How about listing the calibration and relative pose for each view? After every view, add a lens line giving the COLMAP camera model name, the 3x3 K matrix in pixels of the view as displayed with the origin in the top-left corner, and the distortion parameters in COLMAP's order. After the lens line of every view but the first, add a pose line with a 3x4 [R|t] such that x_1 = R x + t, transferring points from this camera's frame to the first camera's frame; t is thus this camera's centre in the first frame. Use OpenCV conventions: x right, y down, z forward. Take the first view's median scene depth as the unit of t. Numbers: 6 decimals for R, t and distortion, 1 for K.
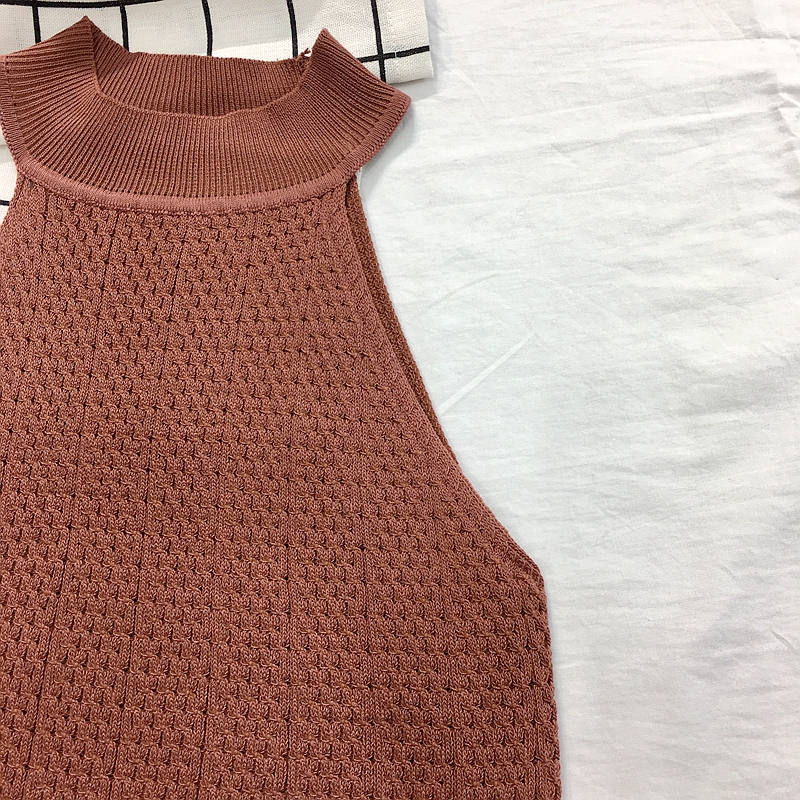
lens RADIAL K [[926.8, 0, 400.0], [0, 926.8, 400.0], [0, 0, 1]] dist [0.083994, -0.126096]
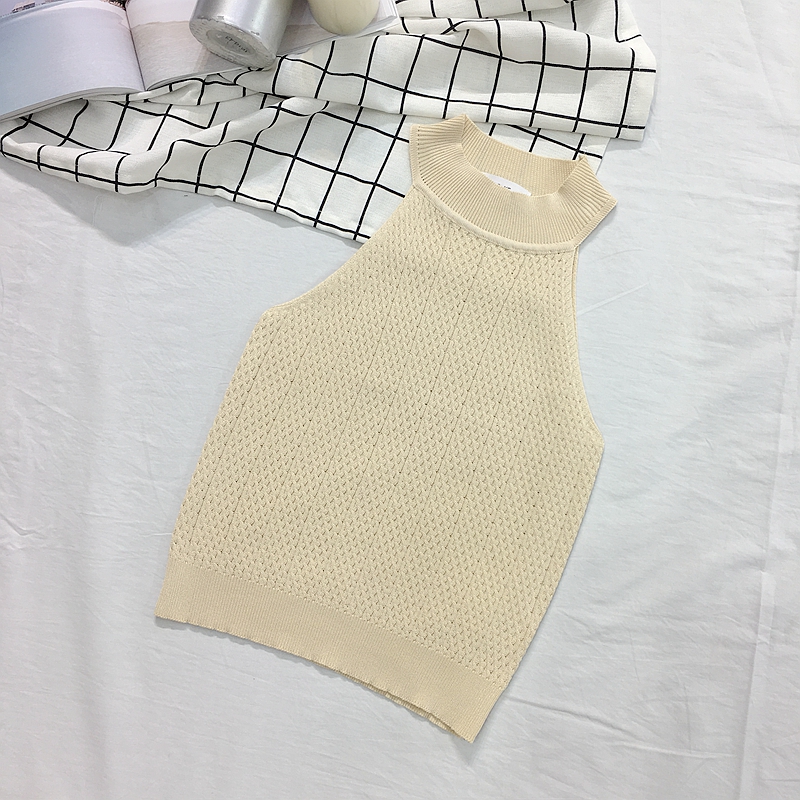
lens RADIAL K [[956.5, 0, 408.1], [0, 956.5, 398.4], [0, 0, 1]] dist [0.067415, -0.077031]
pose [[0.958117, 0.286377, -0.000863, -0.297512], [-0.281015, 0.940750, 0.189790, -0.082279], [0.055163, -0.181598, 0.981824, -1.200431]]
